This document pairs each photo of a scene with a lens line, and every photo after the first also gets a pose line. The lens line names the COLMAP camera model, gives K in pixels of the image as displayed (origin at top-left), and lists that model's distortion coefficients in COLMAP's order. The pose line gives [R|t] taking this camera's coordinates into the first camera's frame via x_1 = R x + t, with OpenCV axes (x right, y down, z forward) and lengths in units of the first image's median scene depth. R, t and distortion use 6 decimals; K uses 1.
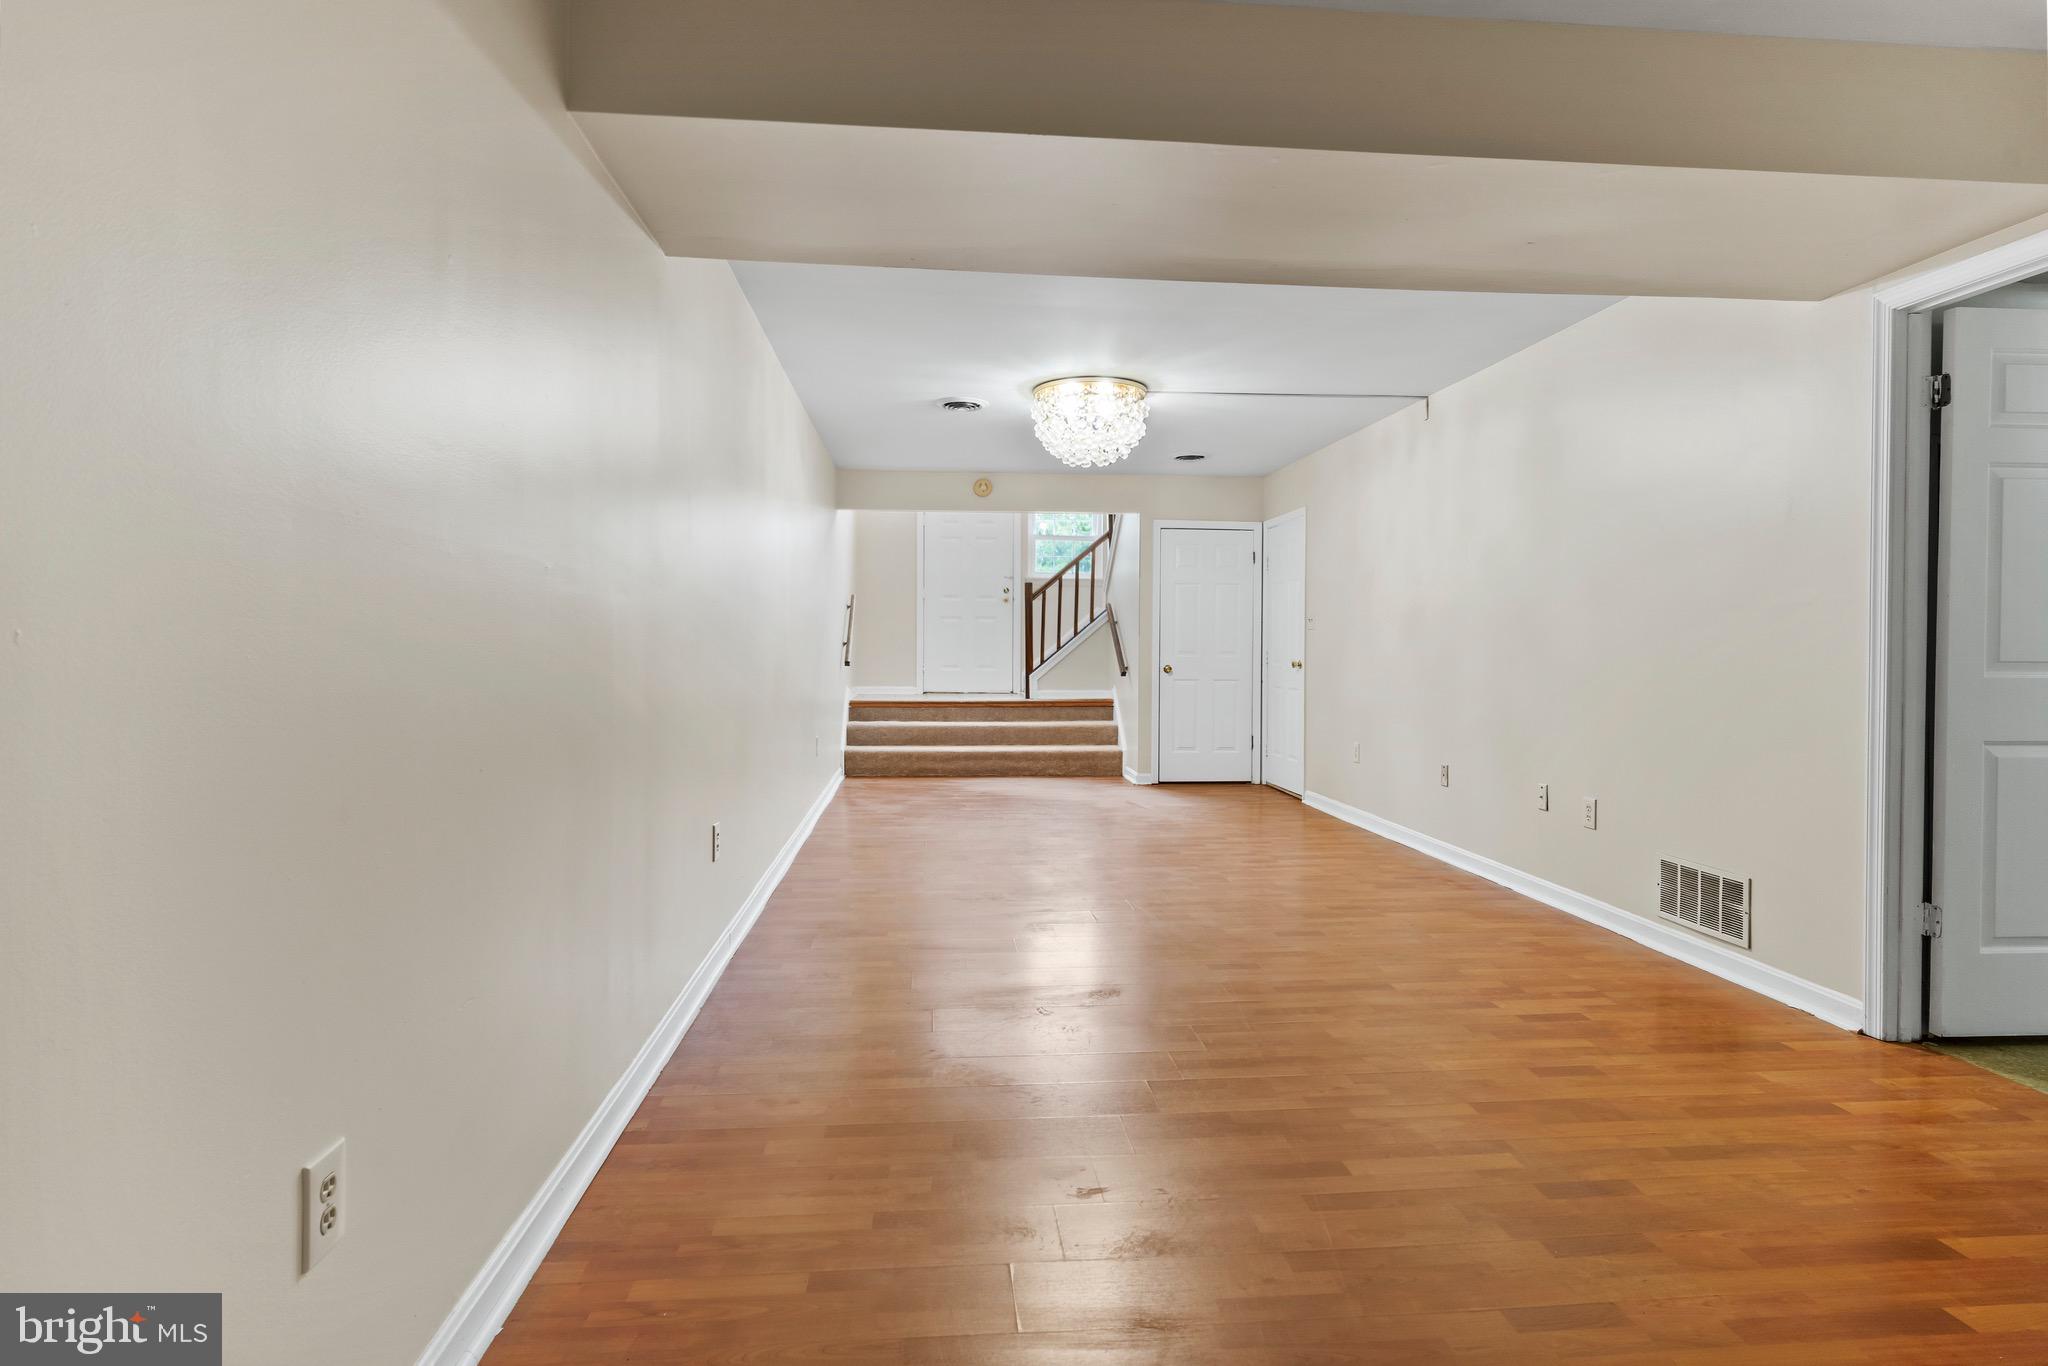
lens RADIAL K [[1070.8, 0, 1023.6], [0, 1070.8, 667.5], [0, 0, 1]] dist [-0.000724, 0.000223]
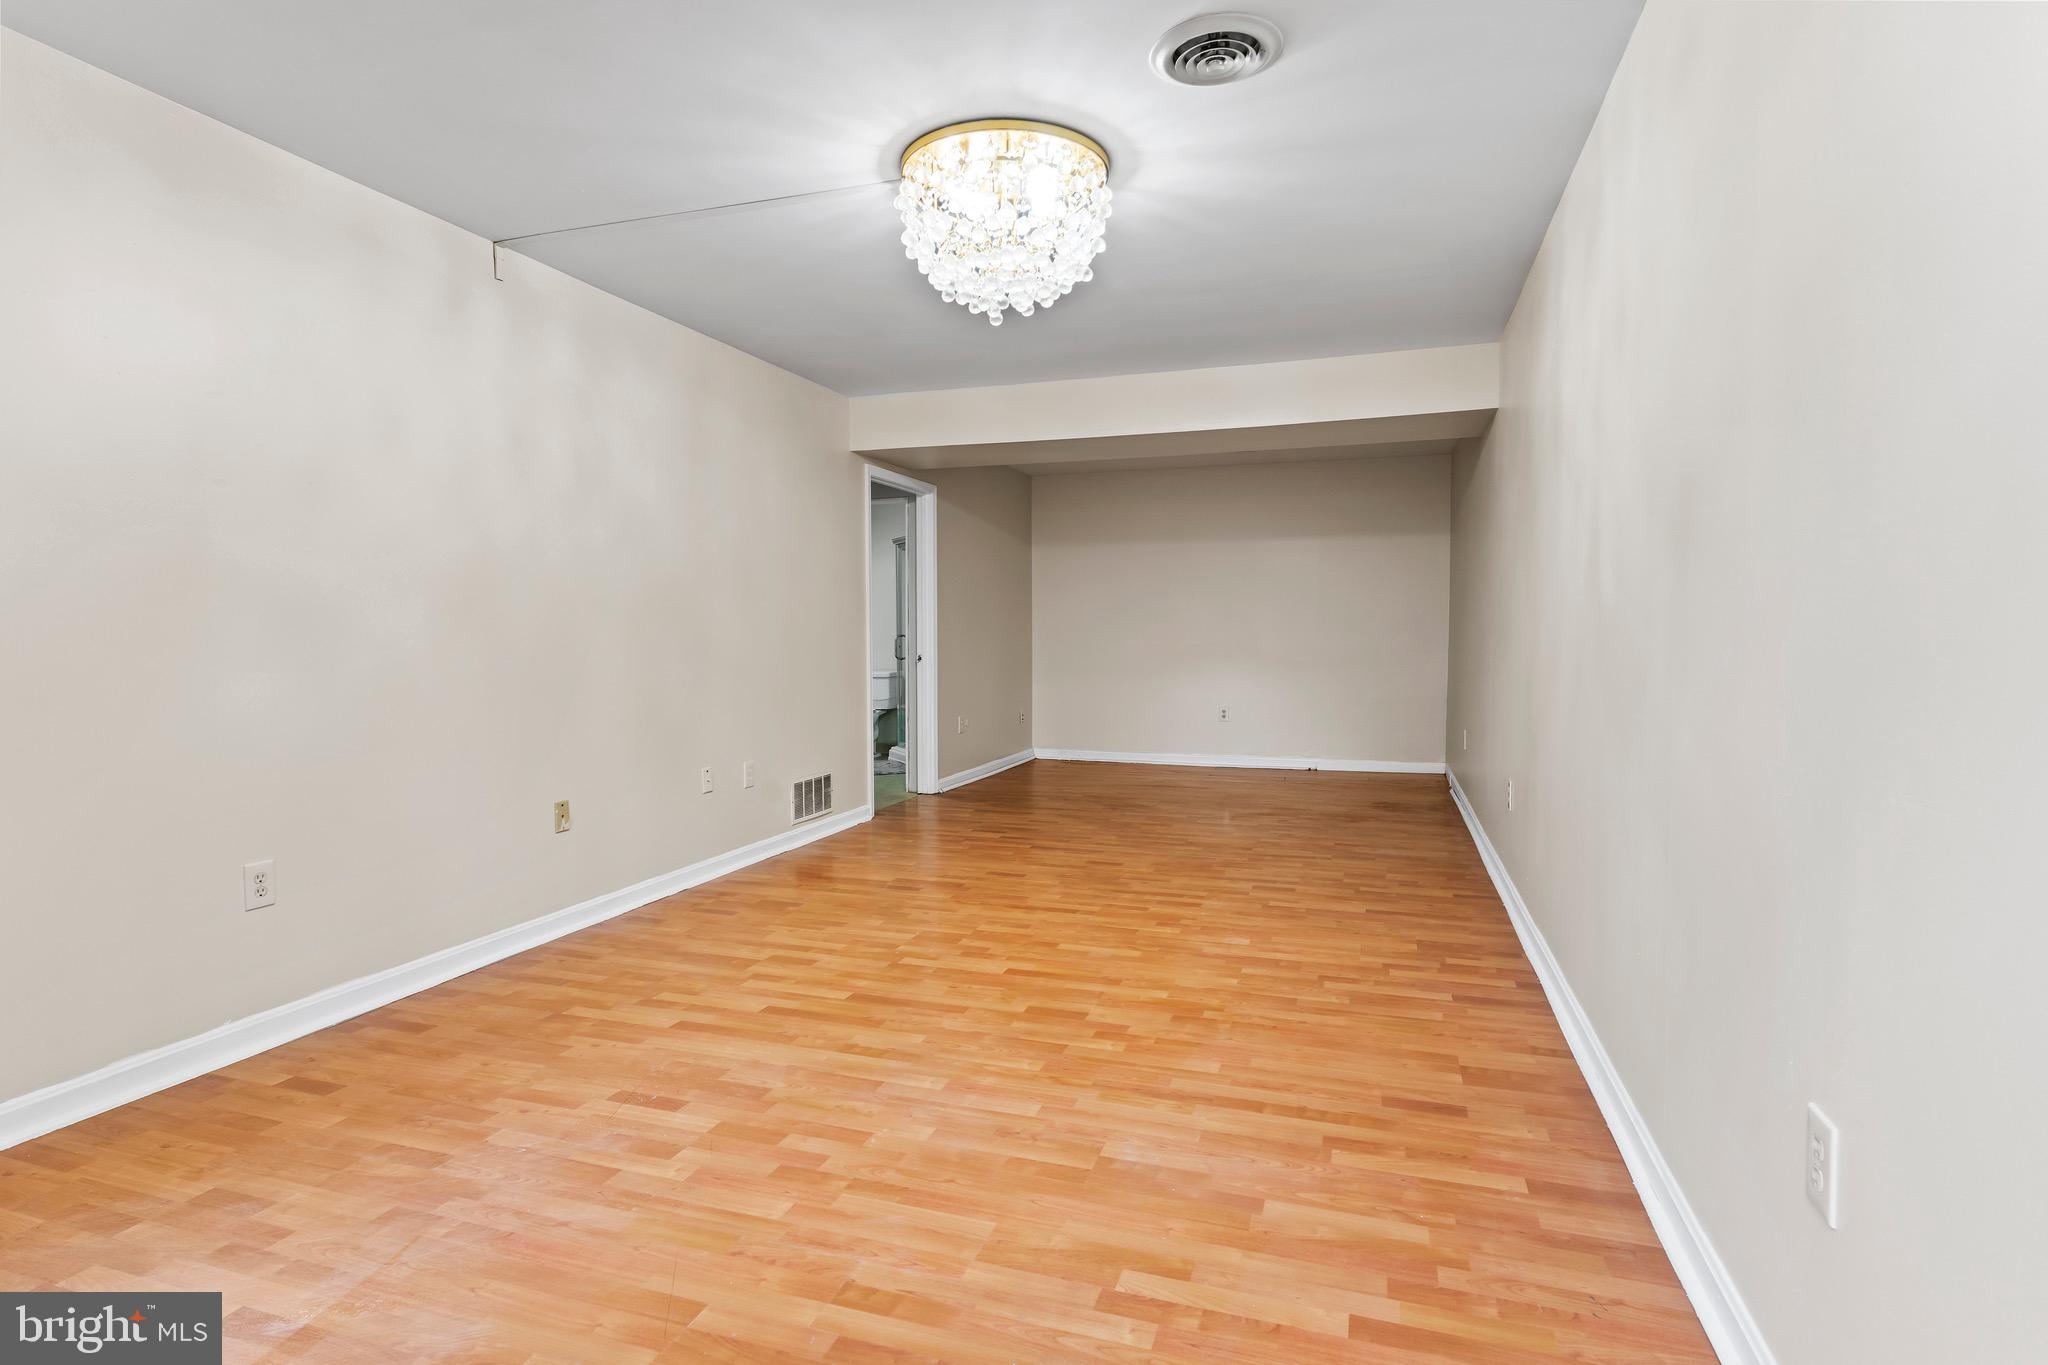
lens RADIAL K [[1070.8, 0, 1023.6], [0, 1070.8, 667.0], [0, 0, 1]] dist [-0.000724, 0.000223]
pose [[-0.912376, -0.018339, 0.408942, -0.258933], [0.006462, 0.998226, 0.059183, -0.055807], [-0.409302, 0.056639, -0.910639, 2.246074]]
